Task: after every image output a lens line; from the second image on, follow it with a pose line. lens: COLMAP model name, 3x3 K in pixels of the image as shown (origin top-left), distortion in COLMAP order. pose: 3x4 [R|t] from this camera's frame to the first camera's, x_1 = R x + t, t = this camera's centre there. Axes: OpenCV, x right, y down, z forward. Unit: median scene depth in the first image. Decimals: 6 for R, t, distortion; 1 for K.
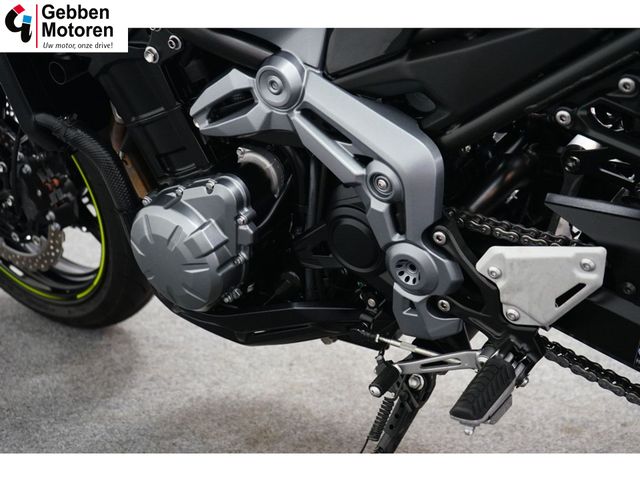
lens RADIAL K [[1020.1, 0, 317.8], [0, 1020.1, 236.4], [0, 0, 1]] dist [0.013015, 0.000000]
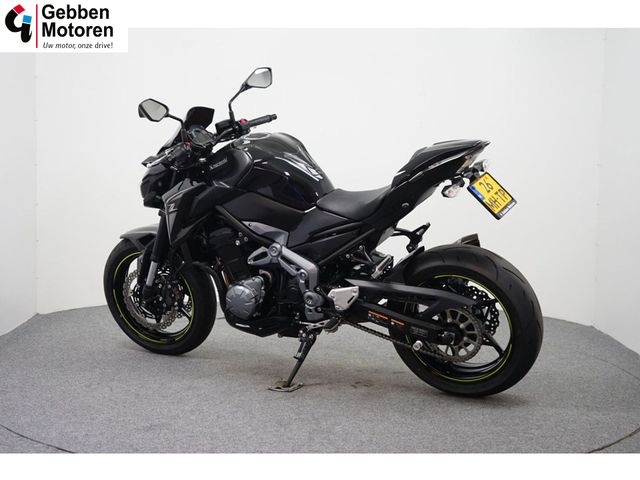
lens RADIAL K [[981.1, 0, 319.8], [0, 981.1, 240.4], [0, 0, 1]] dist [0.037890, 0.000000]
pose [[0.987646, 0.009469, 0.156418, -0.434352], [0.025673, 0.974909, -0.221119, 0.611607], [-0.154587, 0.222402, 0.962621, -2.483726]]
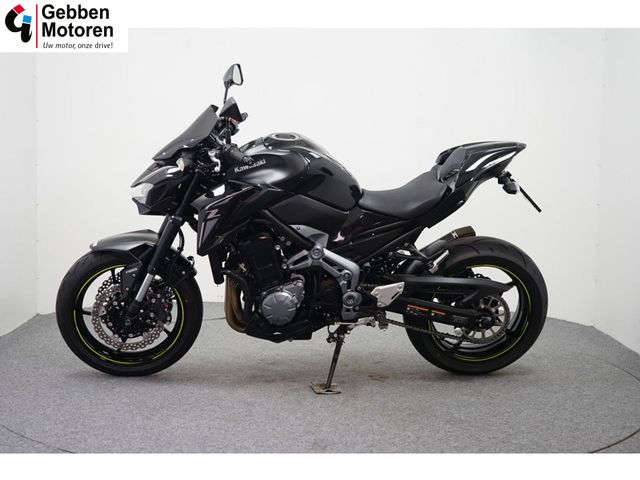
lens RADIAL K [[981.1, 0, 320.0], [0, 981.1, 239.0], [0, 0, 1]] dist [0.037890, 0.000000]
pose [[0.747127, -0.046288, 0.663068, -2.360970], [0.188849, 0.971244, -0.144990, 0.318516], [-0.637289, 0.233546, 0.734384, -1.620604]]
